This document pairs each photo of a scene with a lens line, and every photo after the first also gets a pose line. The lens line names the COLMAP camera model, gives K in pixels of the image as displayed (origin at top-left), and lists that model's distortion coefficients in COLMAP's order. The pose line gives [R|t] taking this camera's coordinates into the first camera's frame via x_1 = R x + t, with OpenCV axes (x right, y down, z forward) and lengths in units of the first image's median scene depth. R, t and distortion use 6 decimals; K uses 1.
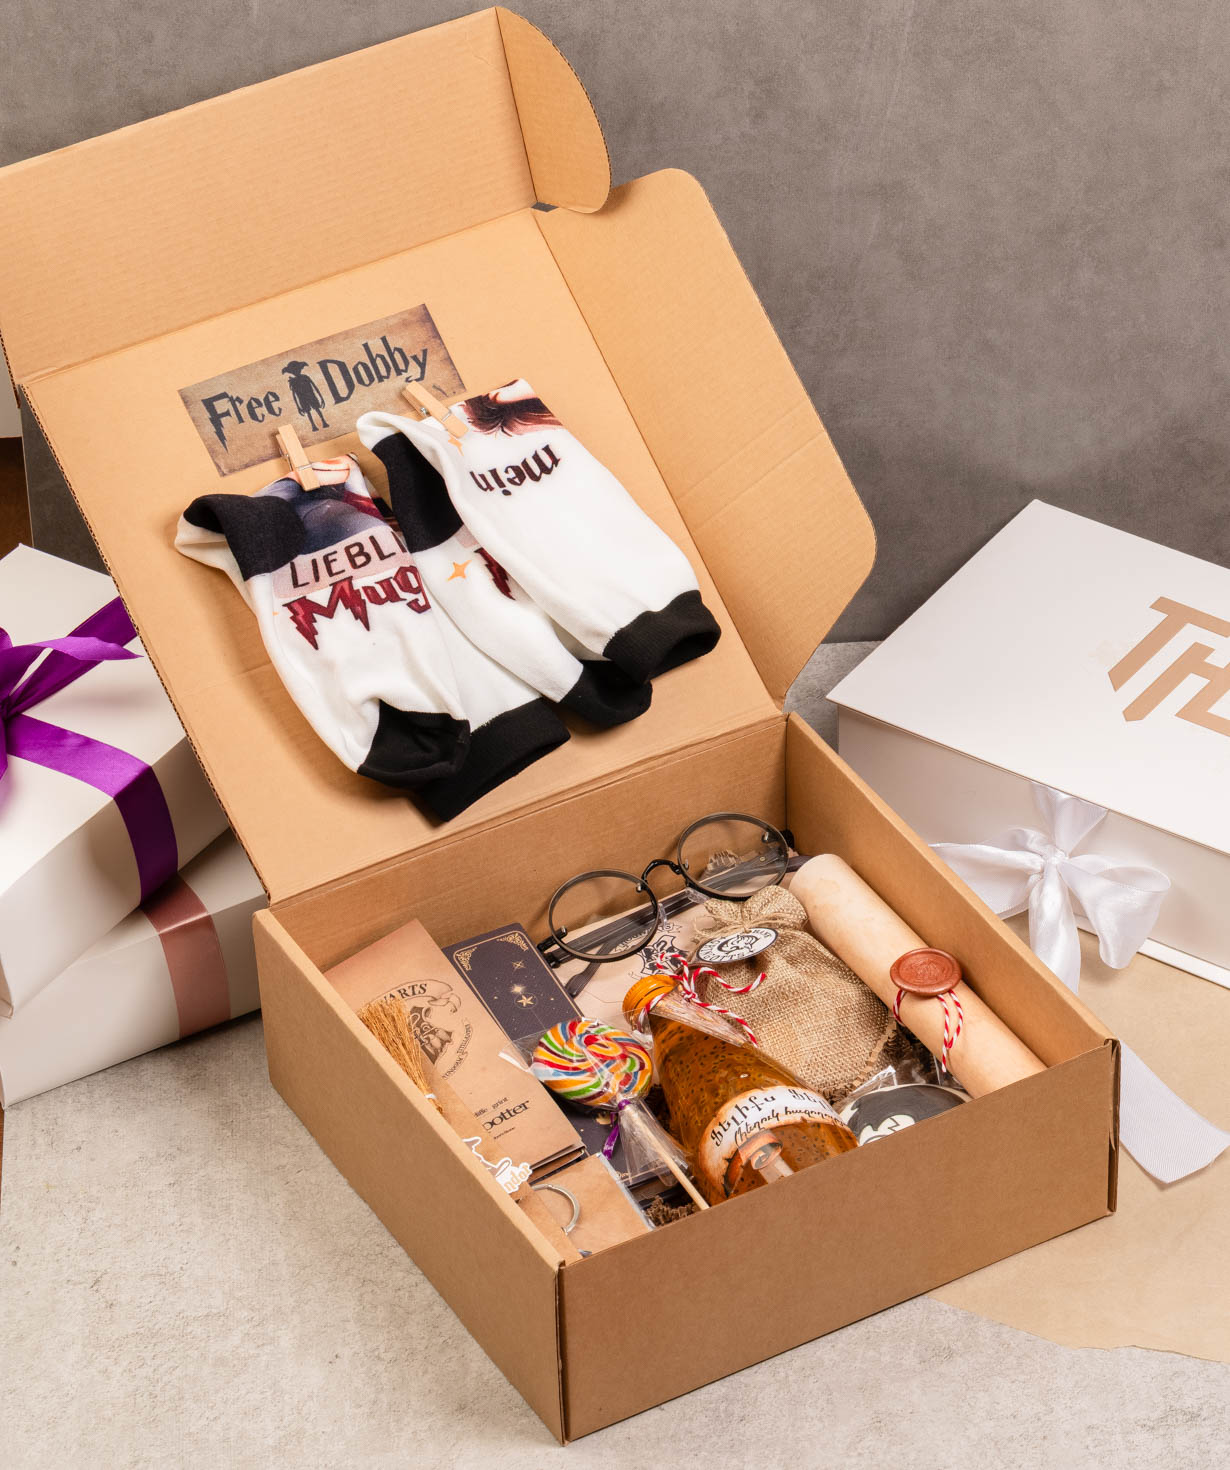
lens RADIAL K [[5825.8, 0, 463.5], [0, 5825.8, 731.0], [0, 0, 1]] dist [0.015825, 2.910141]
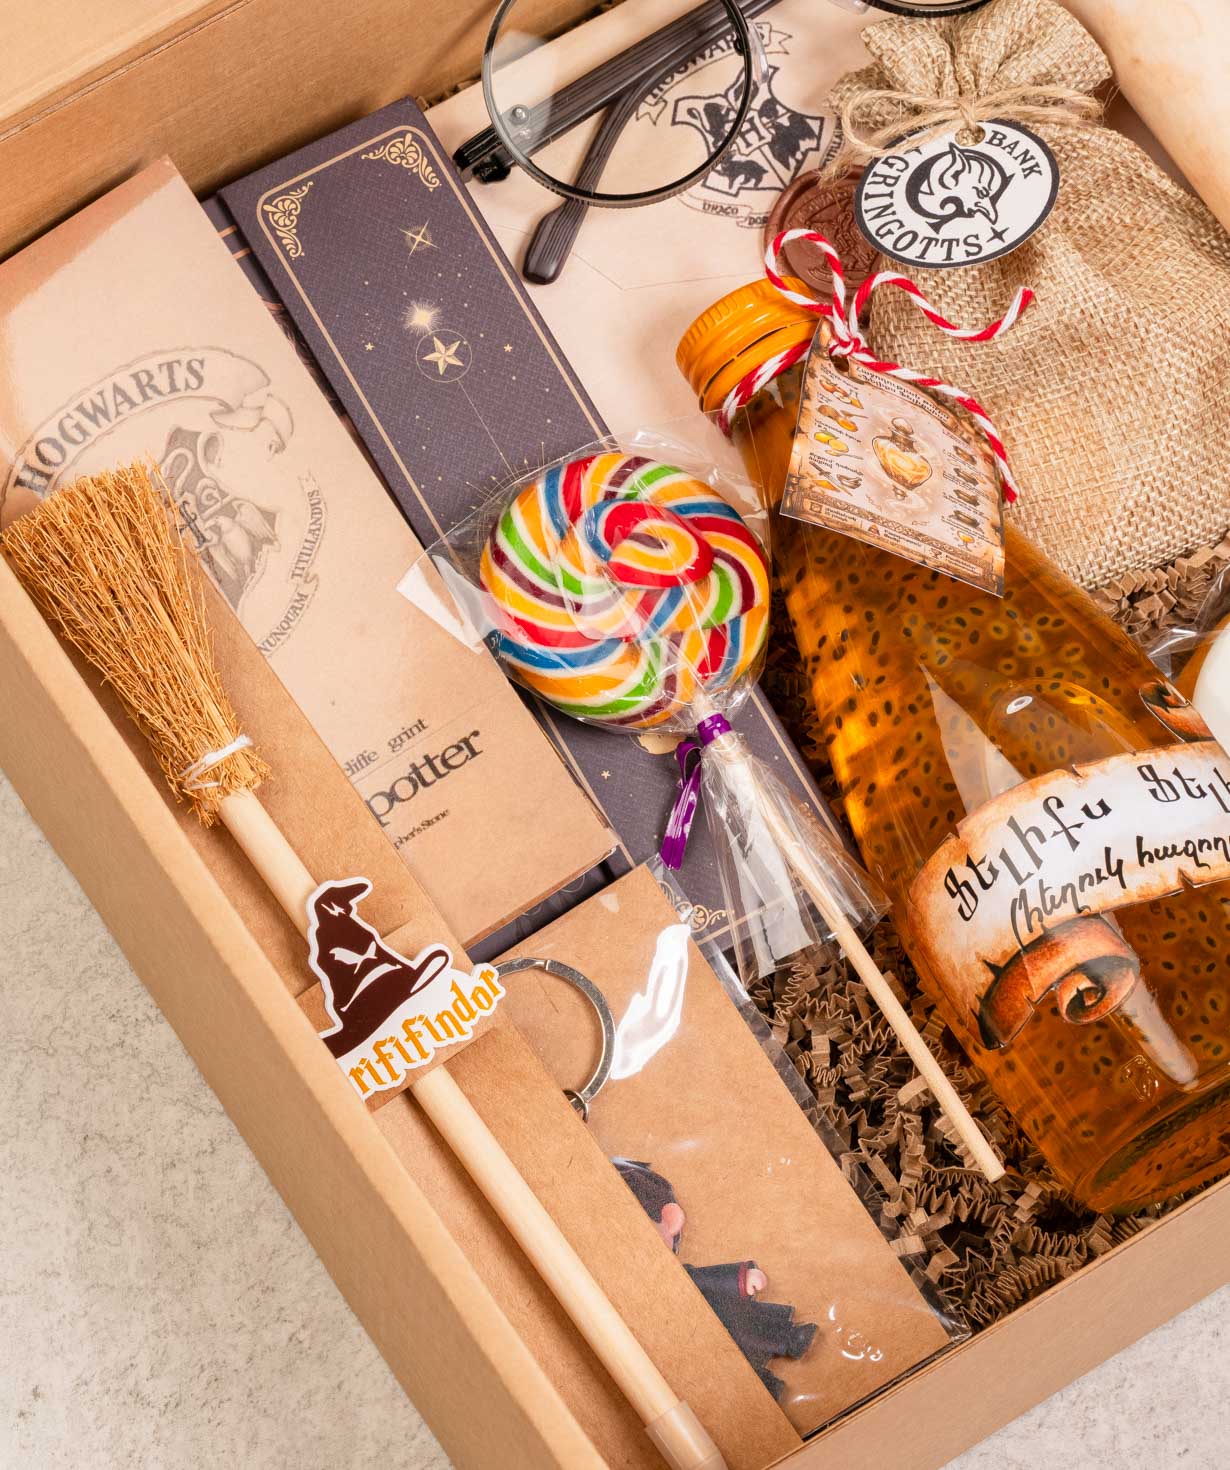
lens RADIAL K [[5681.0, 0, 585.6], [0, 5681.0, 734.8], [0, 0, 1]] dist [-0.012297, 0.078024]
pose [[0.993566, -0.043240, 0.104676, -0.022725], [-0.019042, 0.847313, 0.530752, -0.145662], [-0.111643, -0.529330, 0.841038, 0.666531]]
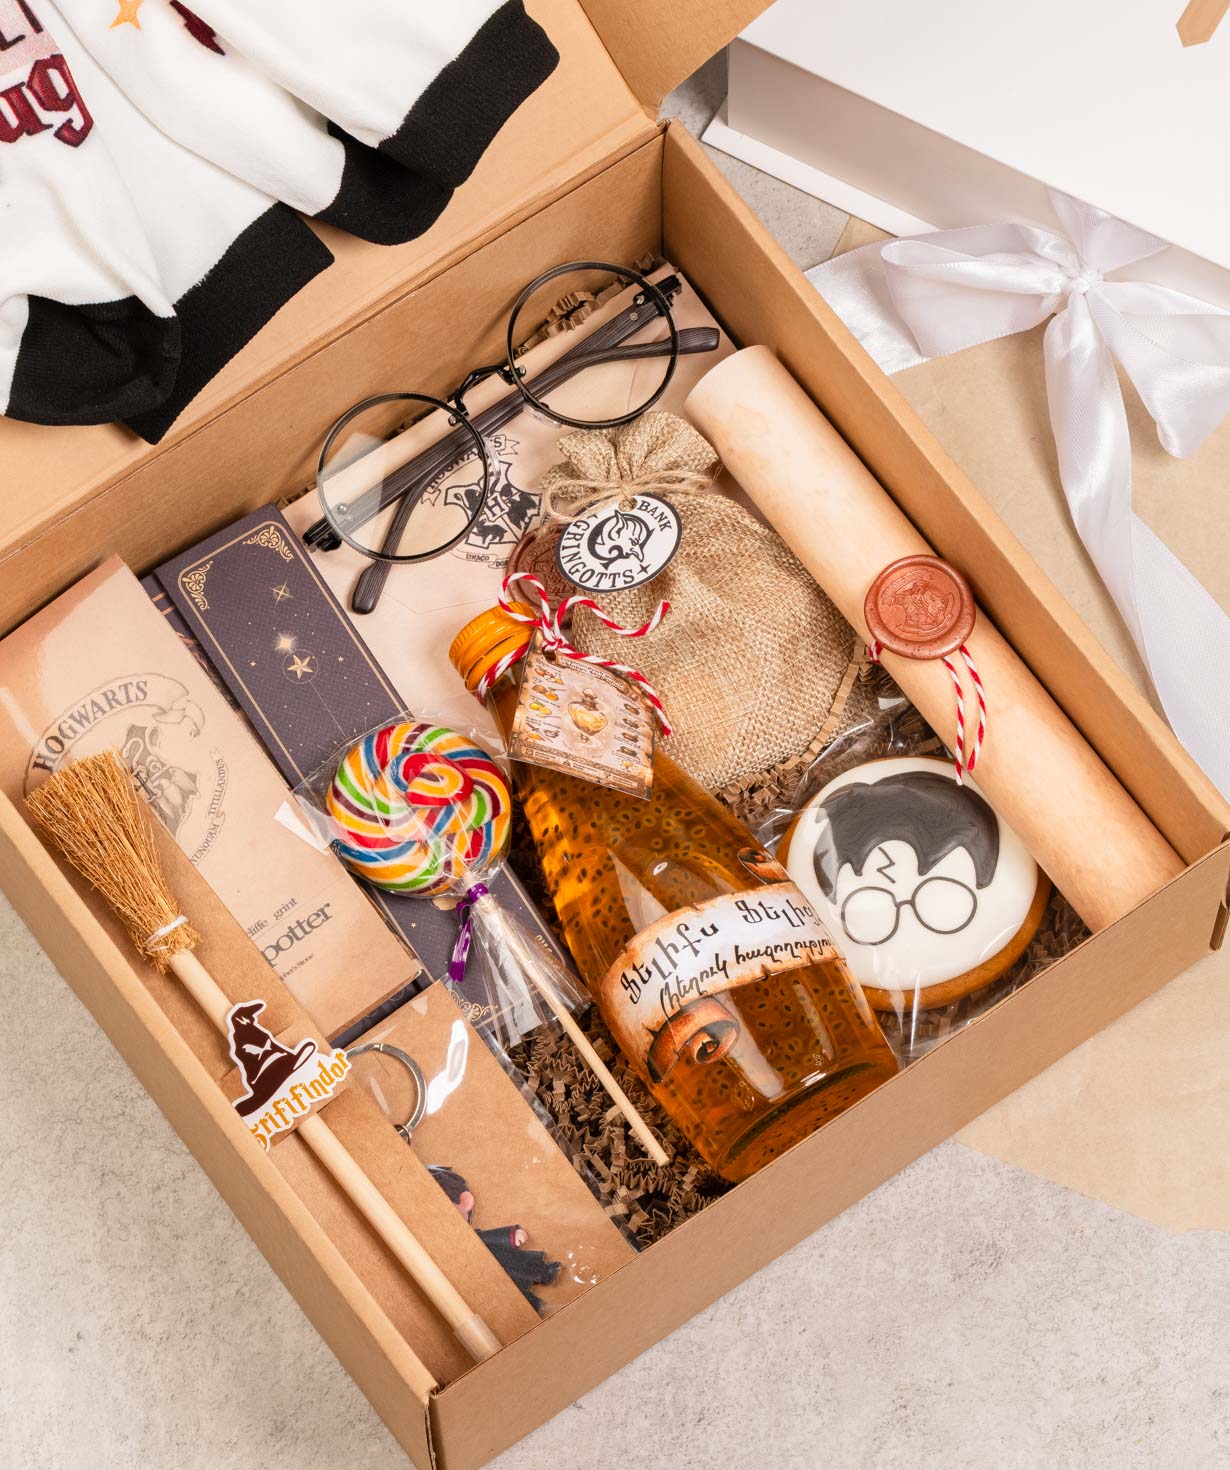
lens RADIAL K [[5519.5, 0, 613.9], [0, 5519.5, 690.7], [0, 0, 1]] dist [0.048136, 1.422893]
pose [[0.991714, -0.102303, 0.077696, -0.002710], [0.048659, 0.858896, 0.509833, -0.267628], [-0.118890, -0.501829, 0.856757, 0.482256]]
